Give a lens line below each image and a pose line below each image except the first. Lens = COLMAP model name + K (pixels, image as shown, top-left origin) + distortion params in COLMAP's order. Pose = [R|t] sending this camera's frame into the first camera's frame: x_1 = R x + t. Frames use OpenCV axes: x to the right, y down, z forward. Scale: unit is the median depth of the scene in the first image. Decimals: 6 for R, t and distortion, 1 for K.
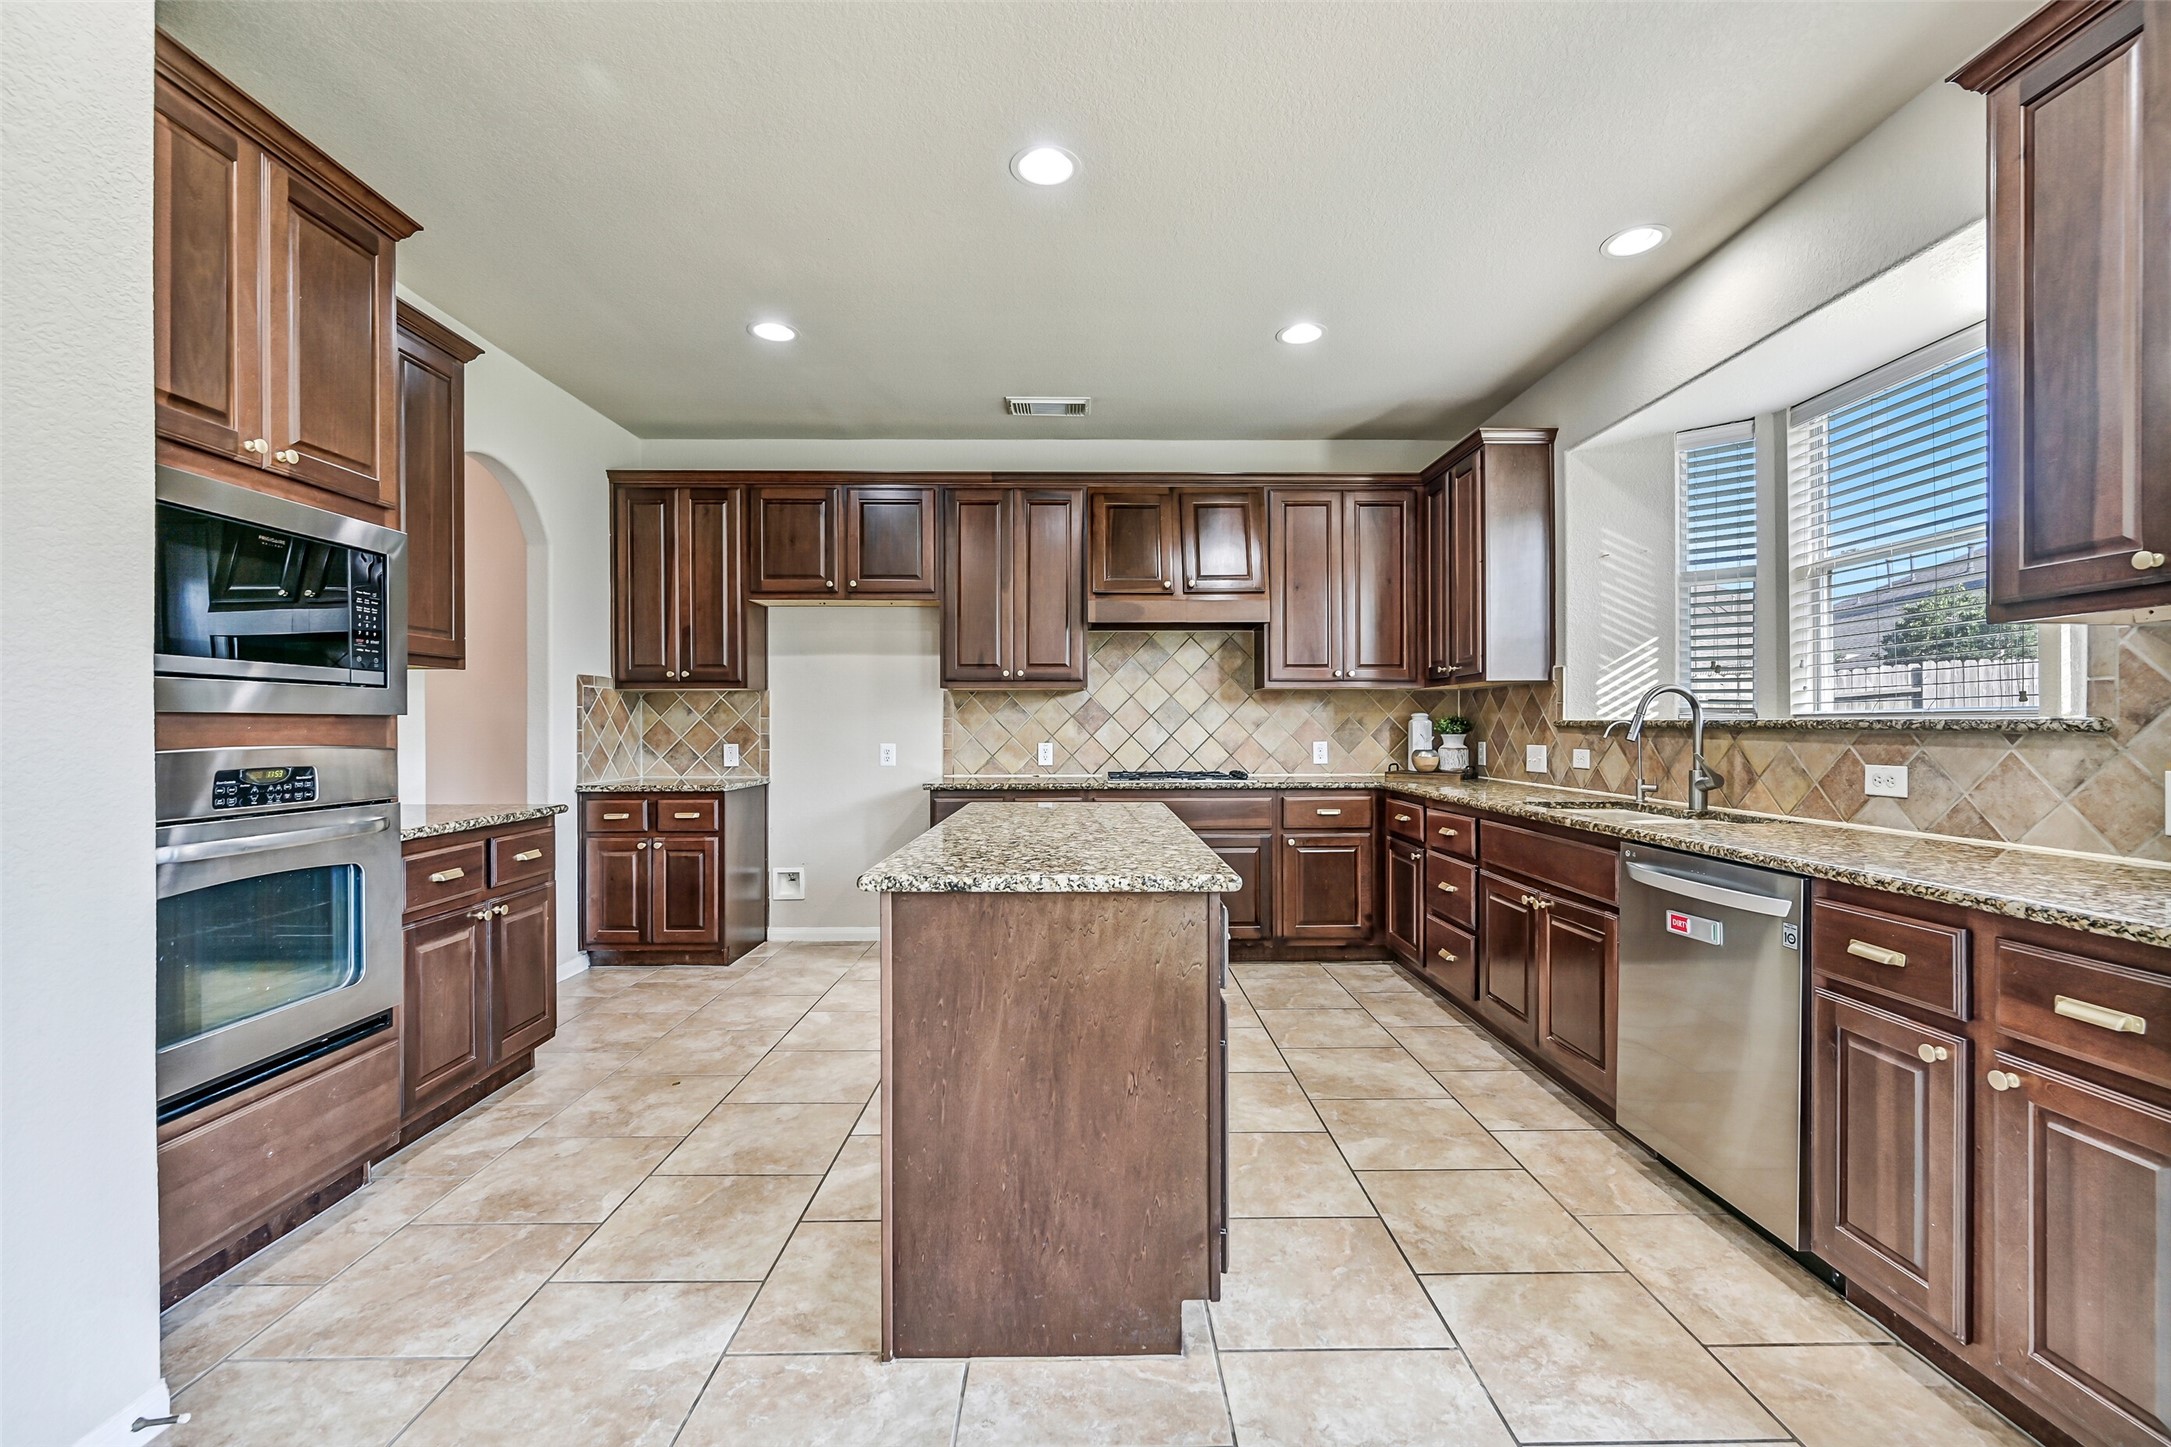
lens RADIAL K [[915.7, 0, 1099.2], [0, 915.7, 726.1], [0, 0, 1]] dist [-0.000057, -0.000033]
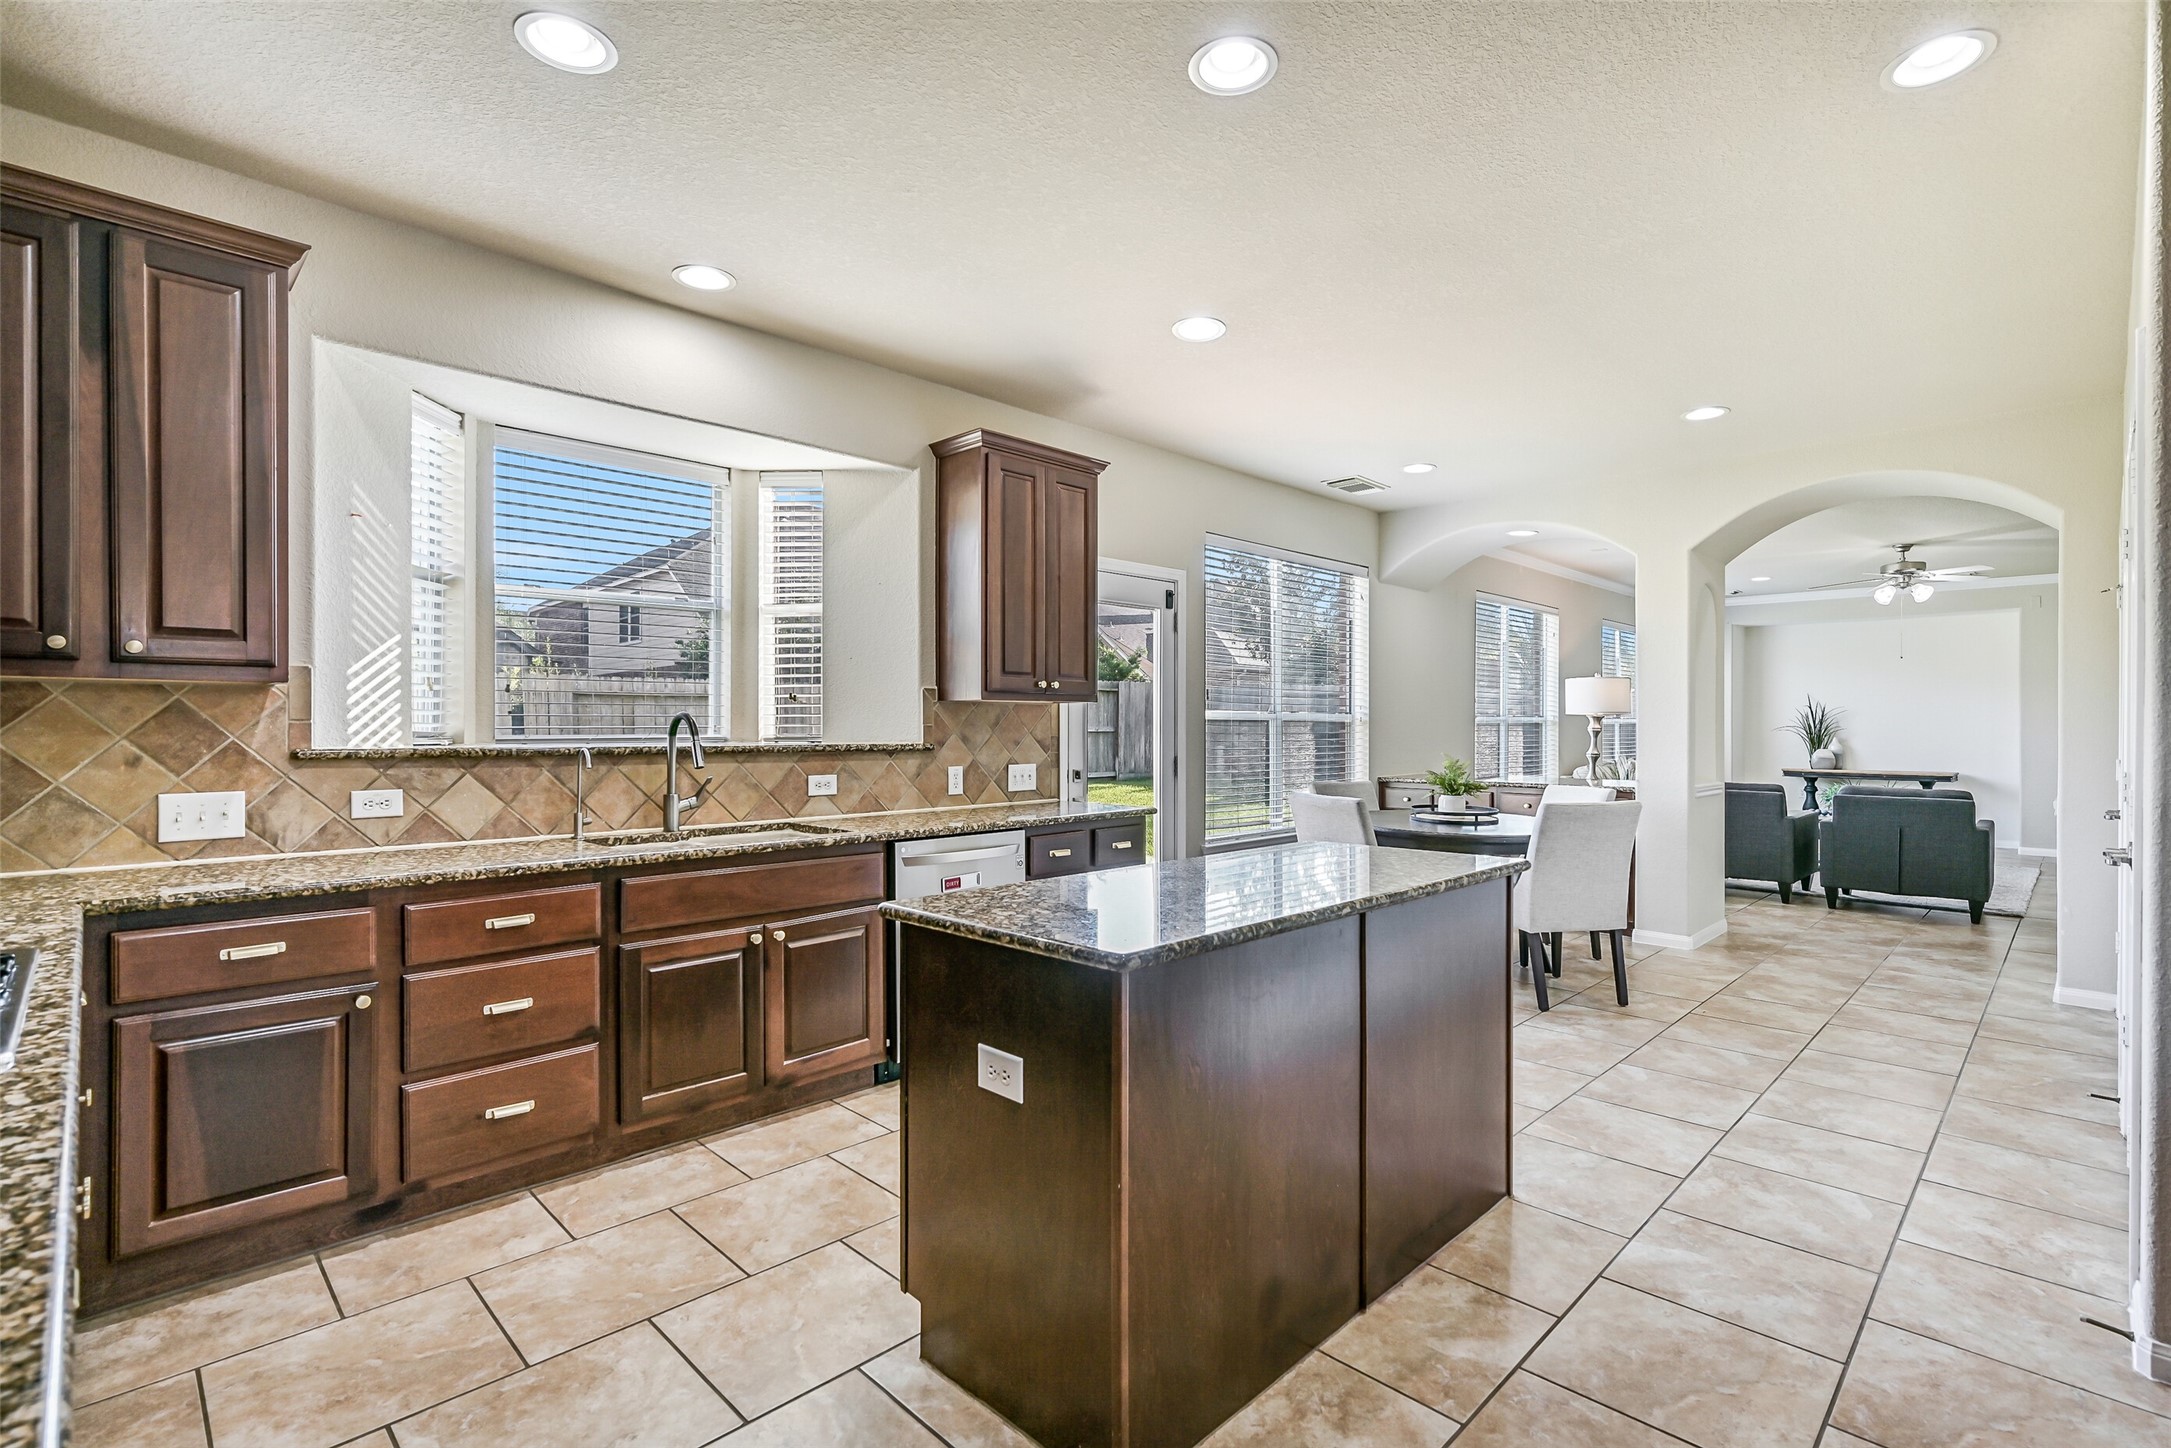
lens RADIAL K [[996.9, 0, 1095.6], [0, 996.9, 729.9], [0, 0, 1]] dist [0.002942, 0.000883]
pose [[-0.692625, -0.002979, 0.721292, -0.365787], [-0.000682, 0.999994, 0.003475, -0.021596], [-0.721298, 0.001915, -0.692622, 1.024460]]
